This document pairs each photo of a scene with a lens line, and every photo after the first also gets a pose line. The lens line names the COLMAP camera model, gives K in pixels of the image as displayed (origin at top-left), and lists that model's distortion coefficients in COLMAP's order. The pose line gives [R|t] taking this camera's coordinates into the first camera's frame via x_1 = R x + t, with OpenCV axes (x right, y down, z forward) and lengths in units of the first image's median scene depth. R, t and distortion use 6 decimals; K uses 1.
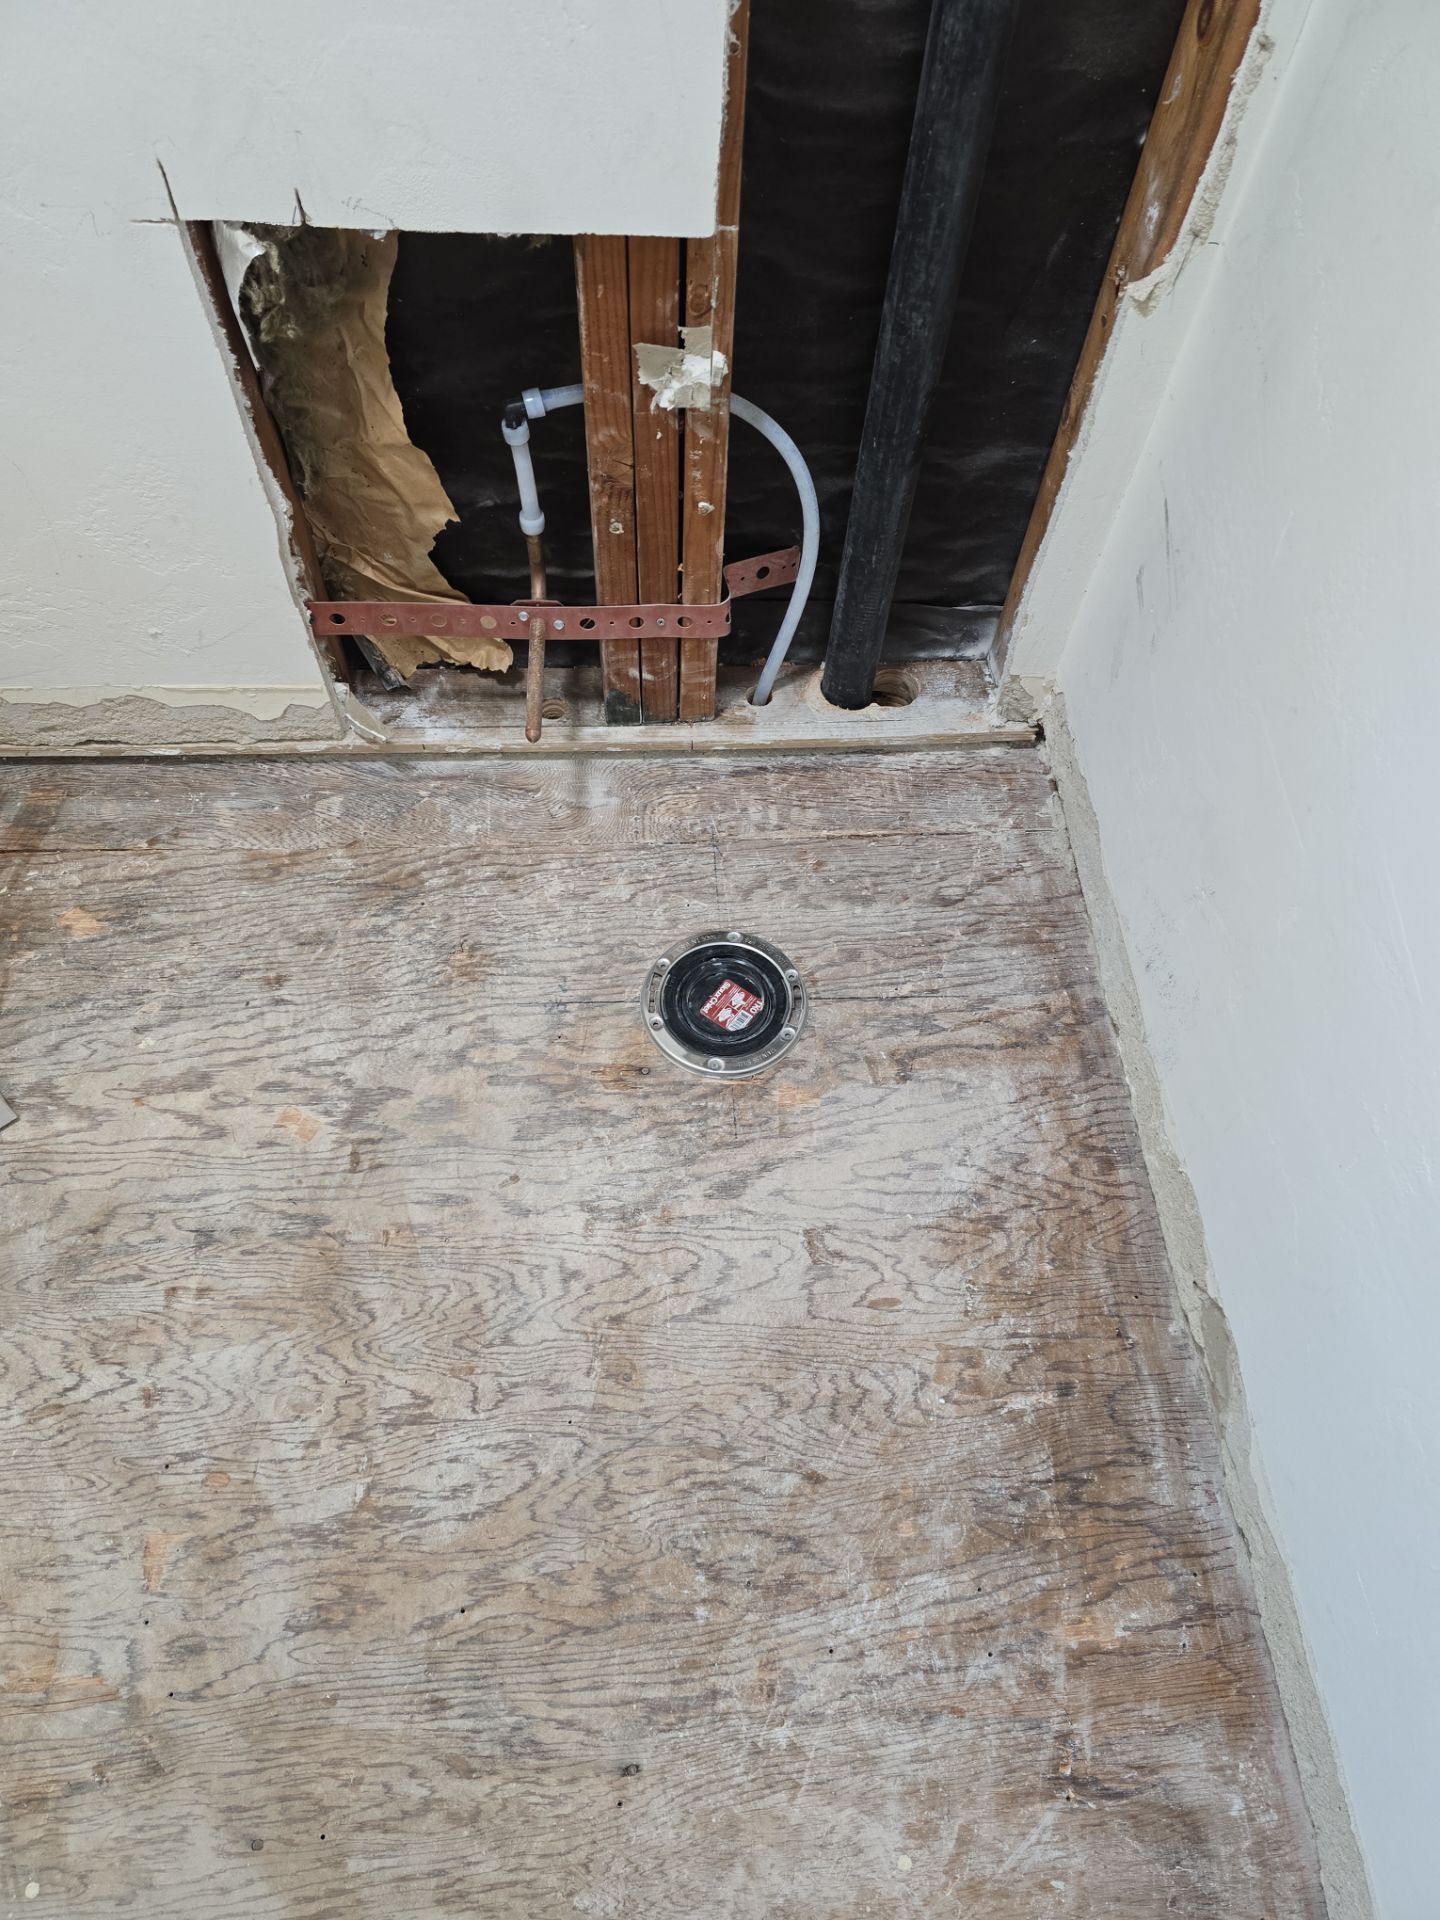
lens RADIAL K [[1246.0, 0, 725.8], [0, 1246.0, 958.7], [0, 0, 1]] dist [0.072040, -0.066399]
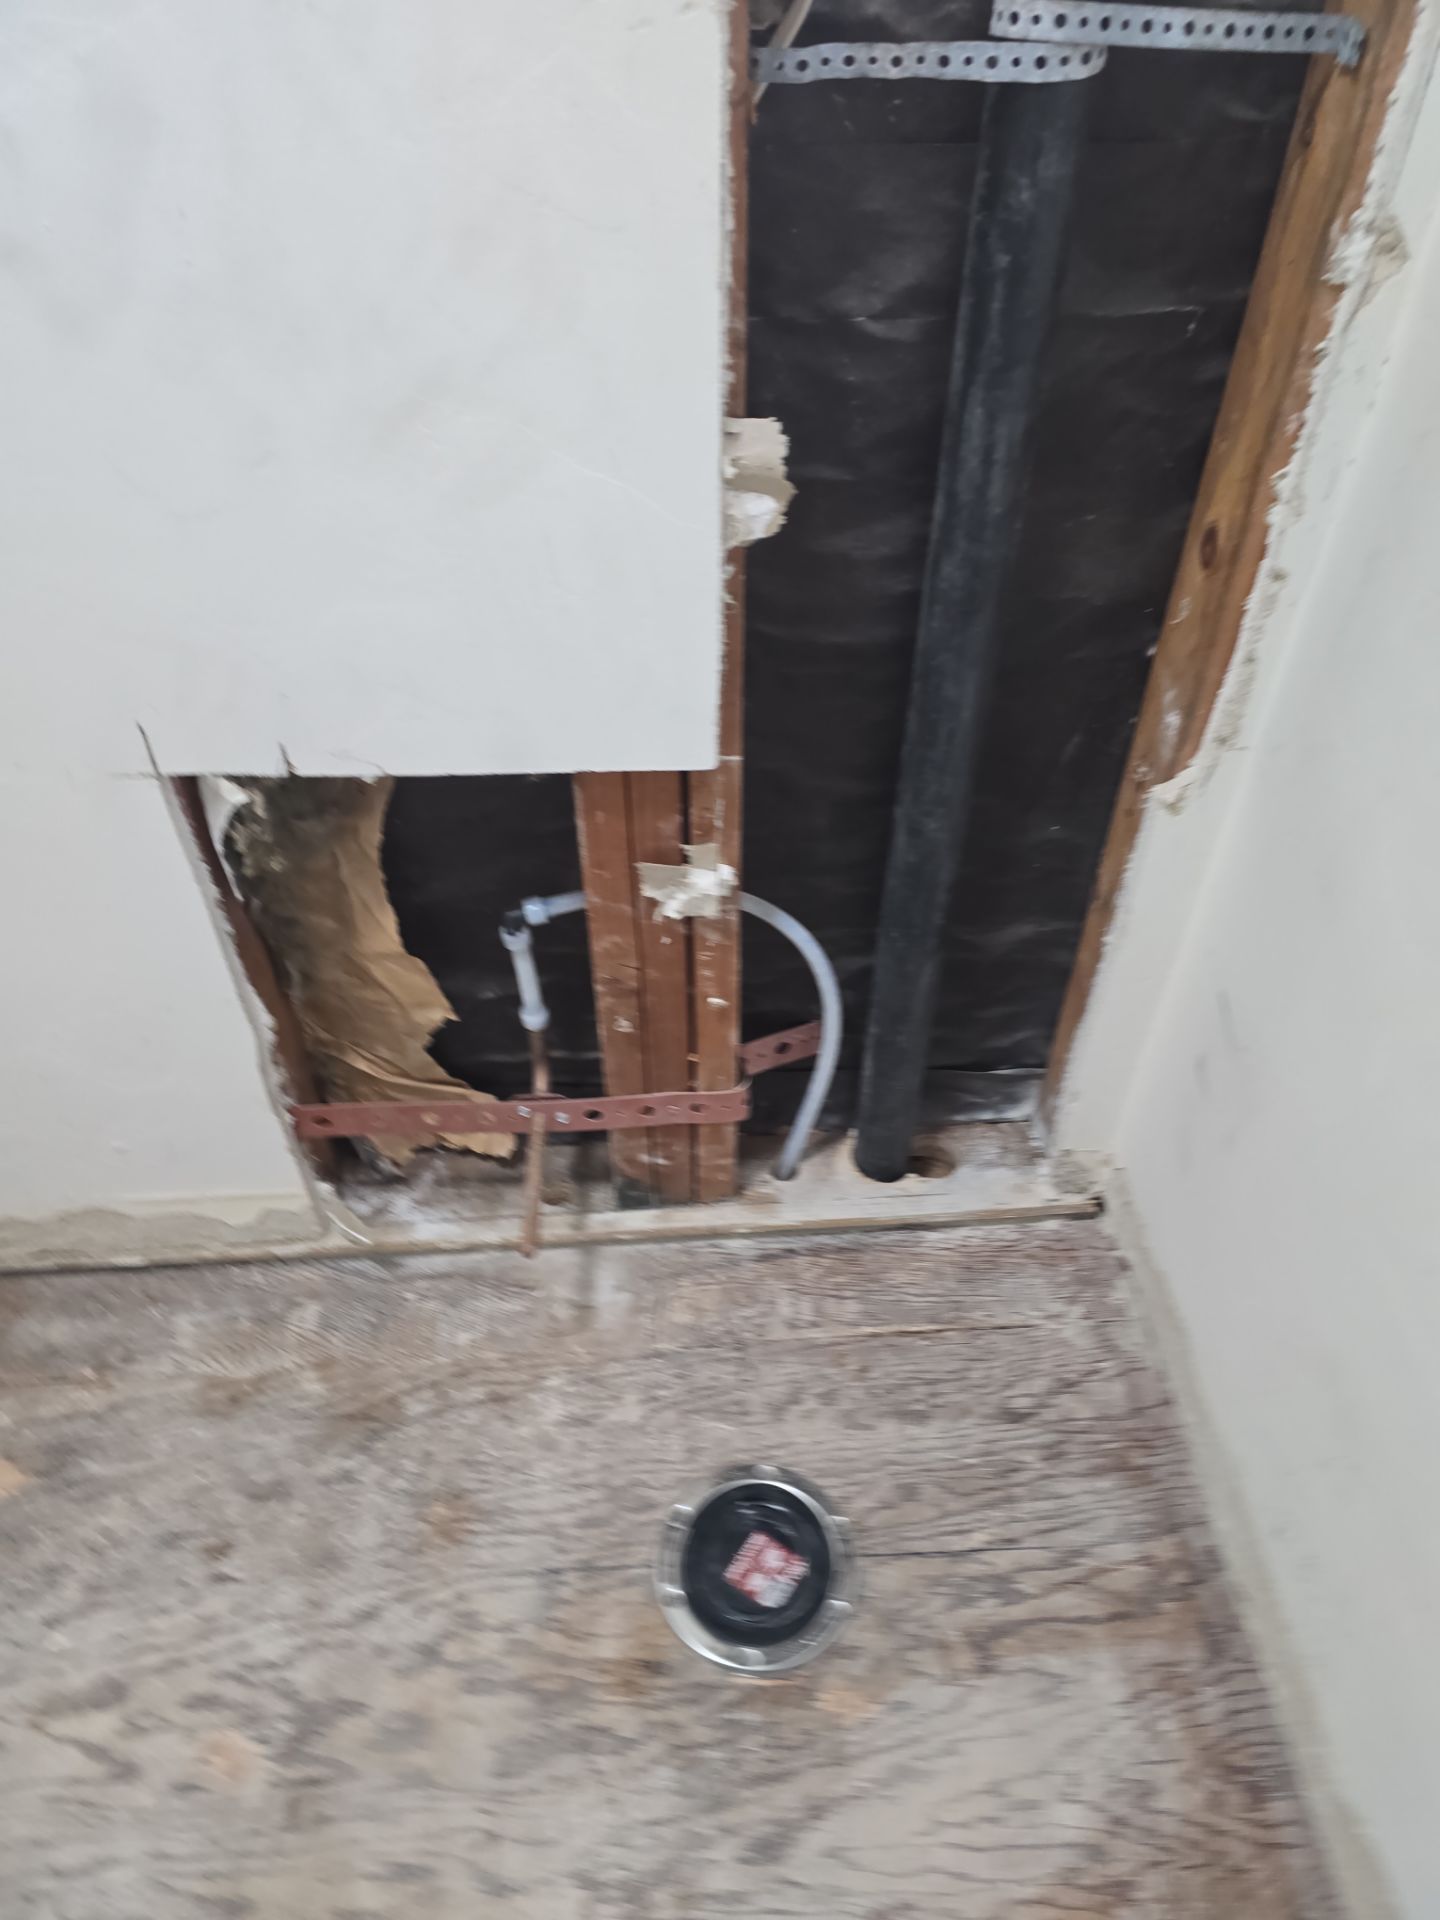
lens RADIAL K [[1246.0, 0, 725.8], [0, 1246.0, 958.7], [0, 0, 1]] dist [0.072040, -0.066399]
pose [[0.999234, -0.031876, -0.022713, 0.010553], [0.024349, 0.960583, -0.276925, -0.119369], [0.030645, 0.276160, 0.960623, 0.092375]]
